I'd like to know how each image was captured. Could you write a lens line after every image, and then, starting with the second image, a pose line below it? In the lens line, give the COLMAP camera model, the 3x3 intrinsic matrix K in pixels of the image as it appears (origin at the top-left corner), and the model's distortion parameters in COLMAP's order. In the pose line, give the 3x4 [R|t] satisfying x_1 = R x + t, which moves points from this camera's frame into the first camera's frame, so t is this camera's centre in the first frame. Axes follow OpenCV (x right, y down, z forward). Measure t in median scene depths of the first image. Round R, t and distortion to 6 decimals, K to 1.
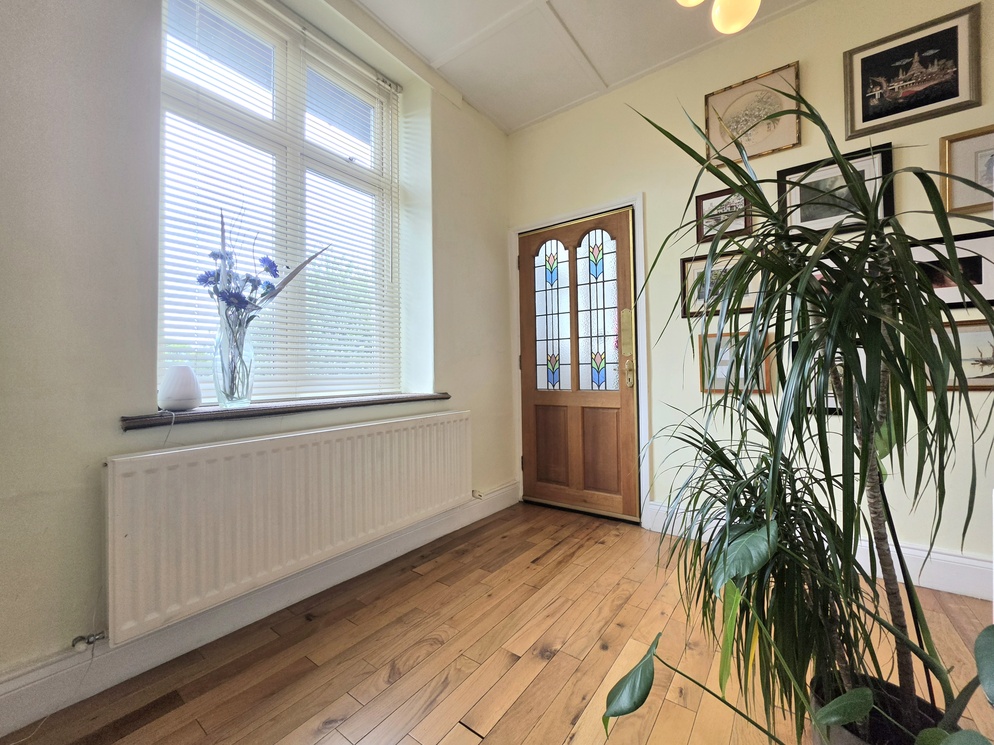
lens RADIAL K [[398.3, 0, 497.4], [0, 398.3, 370.8], [0, 0, 1]] dist [-0.002836, -0.000078]
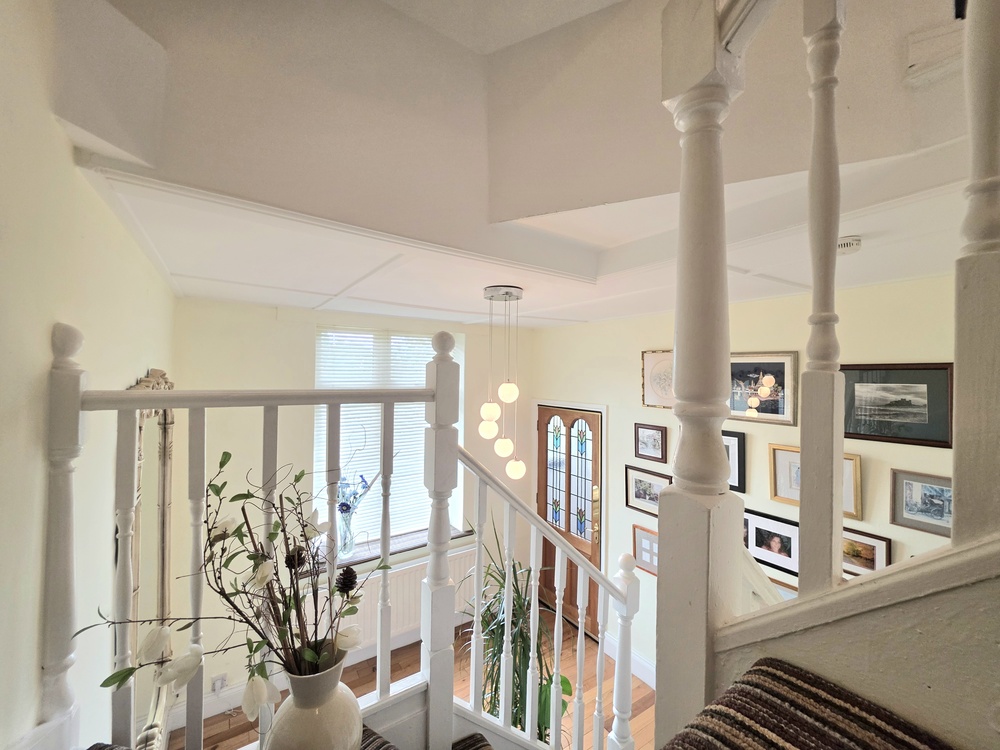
lens RADIAL K [[400.7, 0, 500.2], [0, 400.7, 373.7], [0, 0, 1]] dist [-0.002836, -0.000078]
pose [[0.937989, 0.022668, -0.345922, 0.444441], [-0.019502, 0.999730, 0.012632, -0.509402], [0.346115, -0.005102, 0.938178, -0.374359]]
